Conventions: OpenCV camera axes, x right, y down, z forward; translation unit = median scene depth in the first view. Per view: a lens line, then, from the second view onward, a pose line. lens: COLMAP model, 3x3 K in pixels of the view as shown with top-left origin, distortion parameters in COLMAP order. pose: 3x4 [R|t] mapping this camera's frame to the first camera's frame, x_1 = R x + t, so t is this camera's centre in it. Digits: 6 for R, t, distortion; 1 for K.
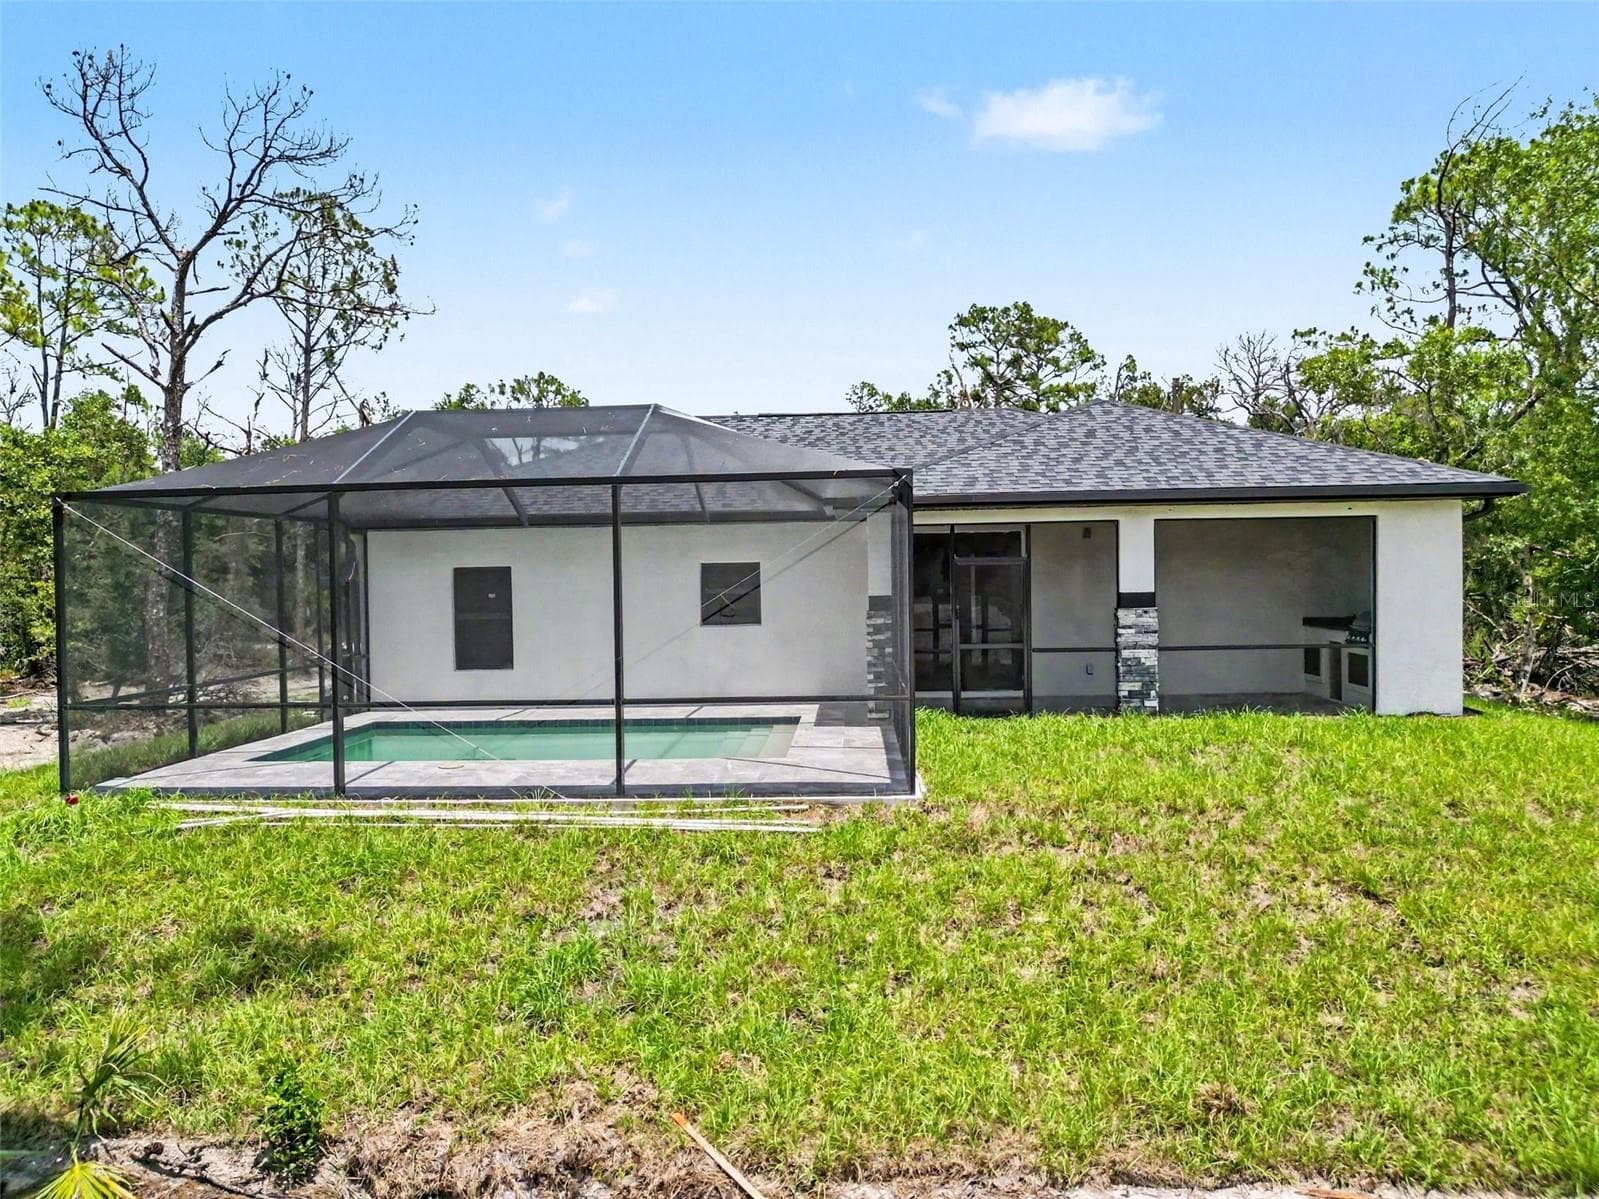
lens RADIAL K [[1153.5, 0, 796.0], [0, 1153.5, 541.9], [0, 0, 1]] dist [-0.021106, -0.003900]
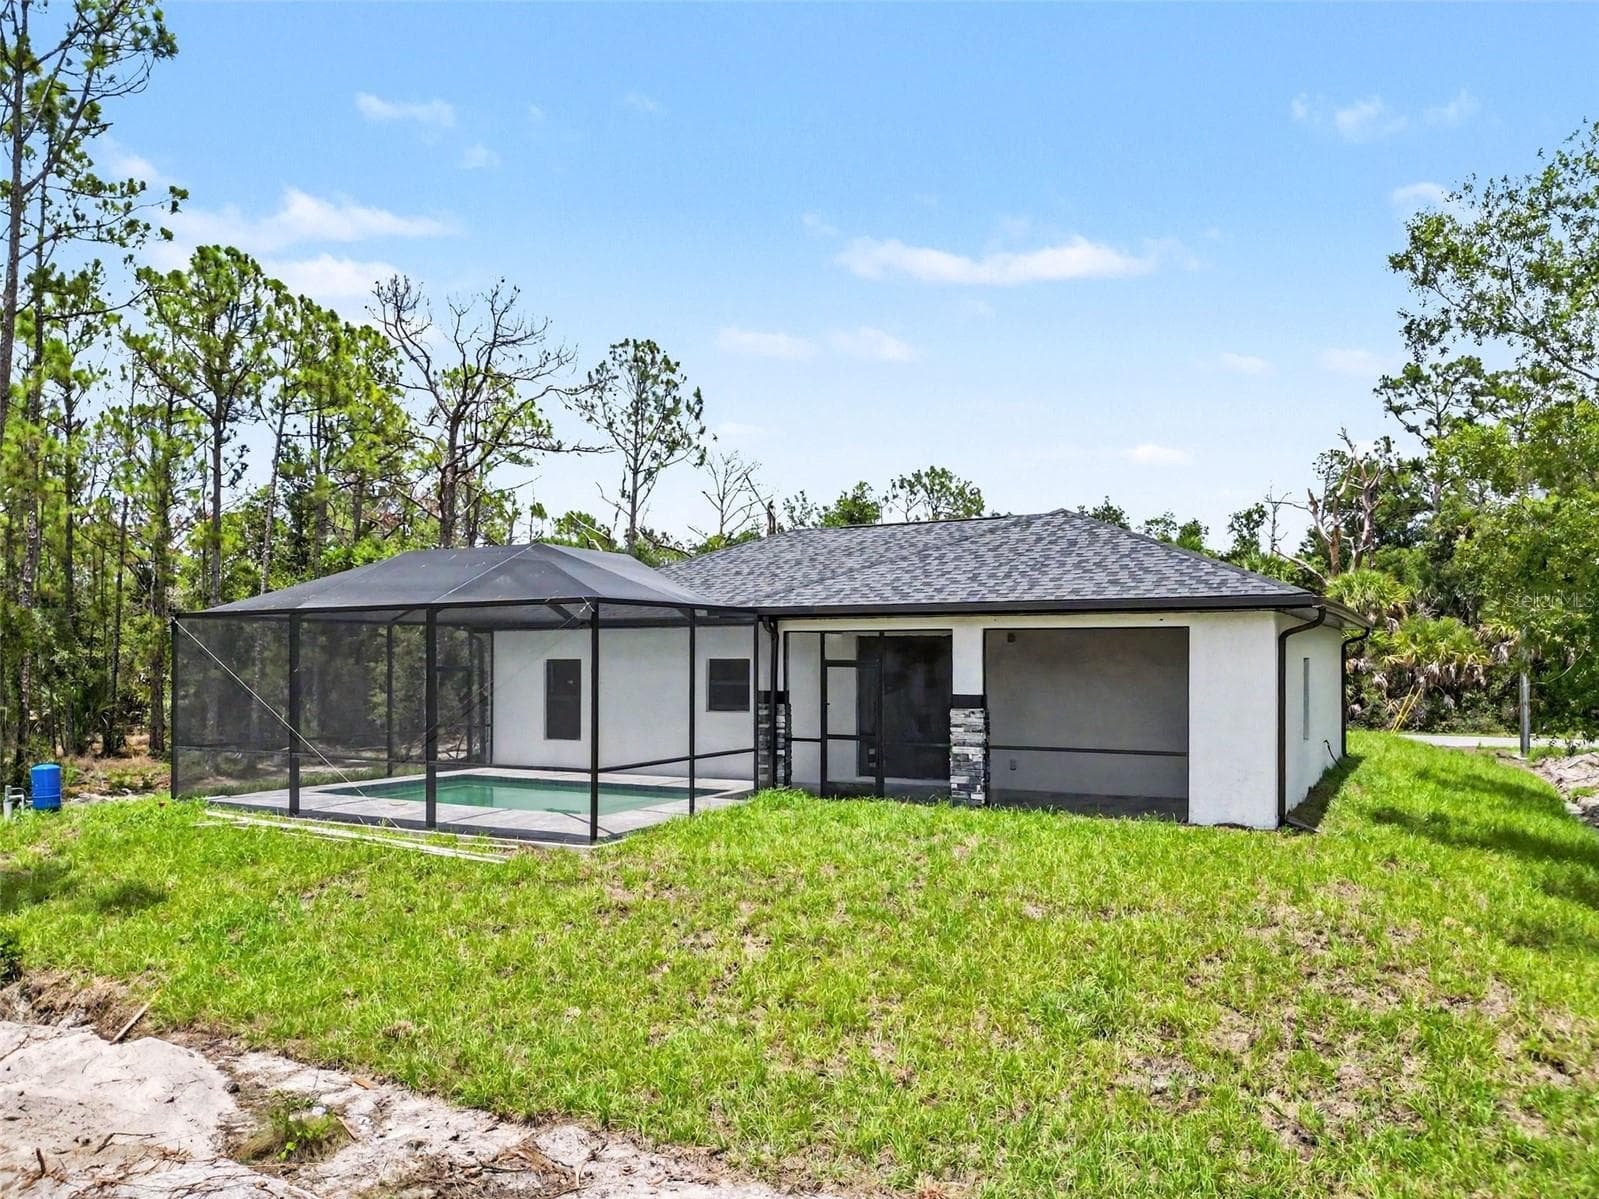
lens RADIAL K [[1173.1, 0, 823.3], [0, 1173.1, 599.2], [0, 0, 1]] dist [0.000674, -0.028950]
pose [[0.907668, -0.005180, -0.419656, 0.642204], [-0.002522, 0.999838, -0.017795, -0.027436], [0.419680, 0.017210, 0.907509, -0.081018]]
